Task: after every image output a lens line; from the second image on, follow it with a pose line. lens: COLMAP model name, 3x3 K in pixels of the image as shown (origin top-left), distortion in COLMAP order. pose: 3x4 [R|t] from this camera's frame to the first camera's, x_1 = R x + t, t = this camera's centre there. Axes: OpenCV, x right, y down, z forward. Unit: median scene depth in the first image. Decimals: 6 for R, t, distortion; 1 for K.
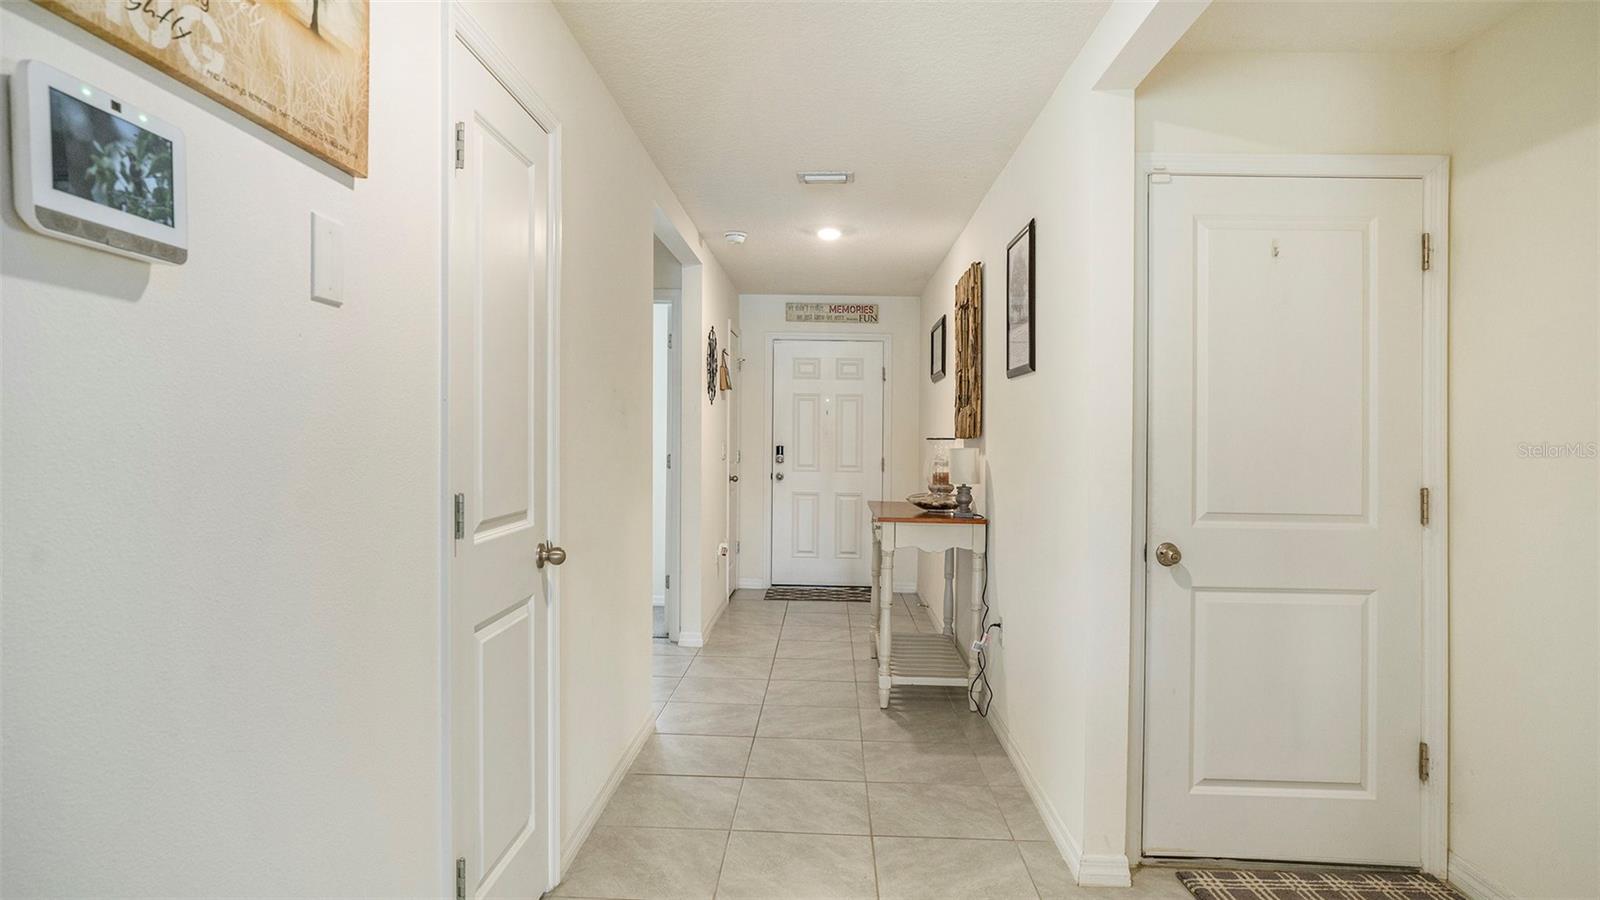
lens RADIAL K [[869.4, 0, 800.4], [0, 869.4, 447.7], [0, 0, 1]] dist [-0.002901, 0.002718]
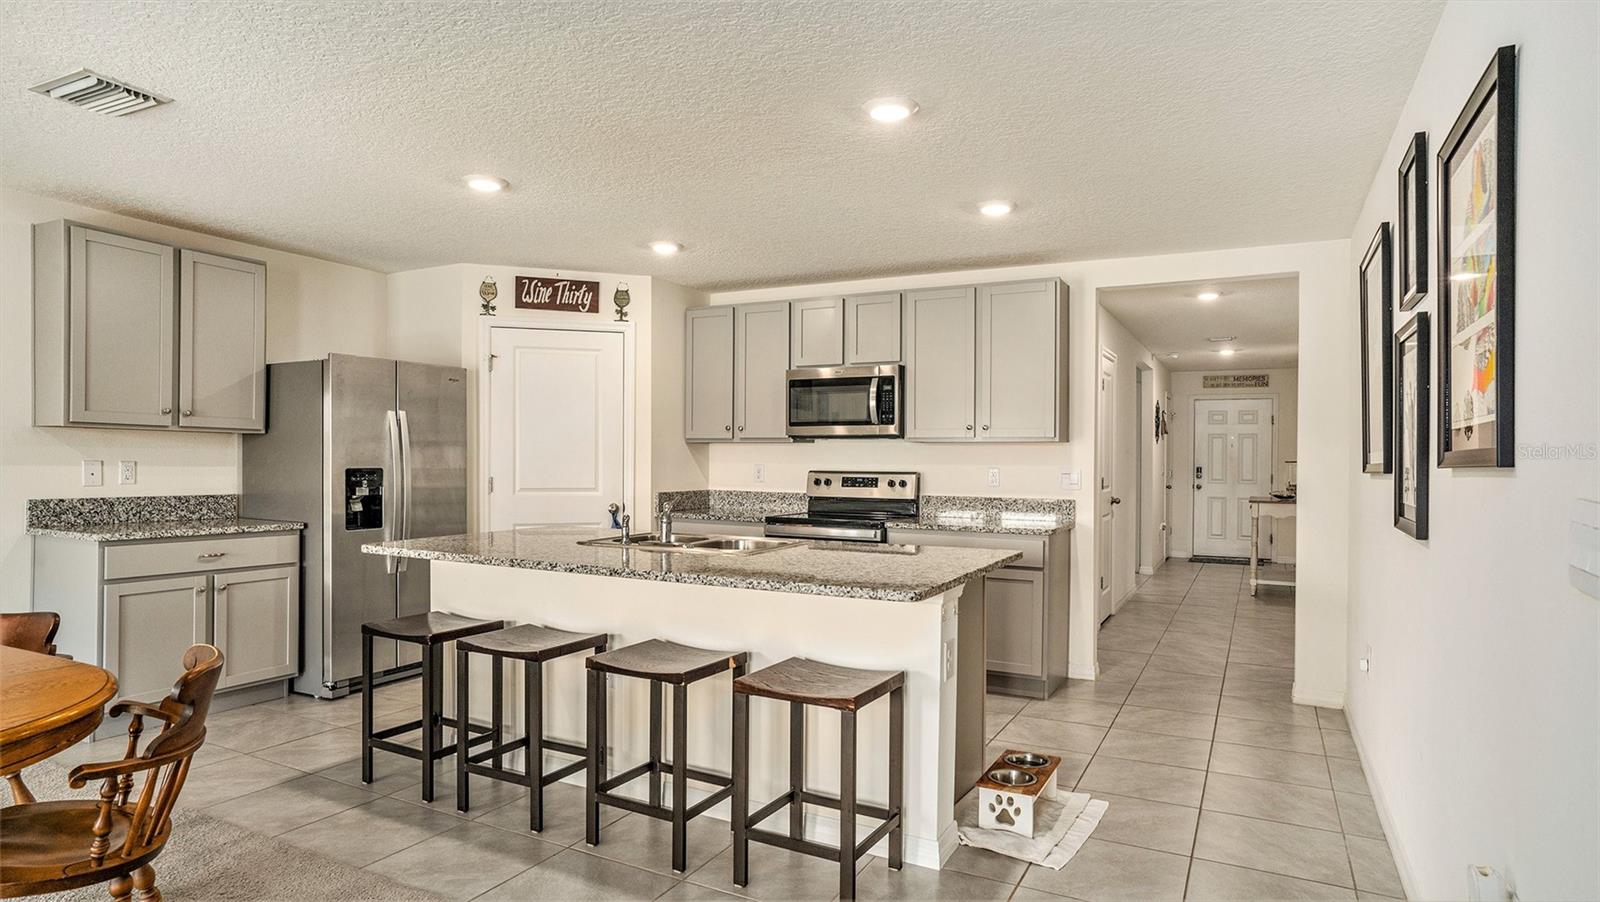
lens RADIAL K [[898.1, 0, 801.5], [0, 898.1, 467.2], [0, 0, 1]] dist [-0.027334, -0.000174]
pose [[0.902251, 0.000729, -0.431211, 0.024901], [-0.002856, 0.999987, -0.004283, 0.007178], [0.431203, 0.005096, 0.902241, -0.783323]]
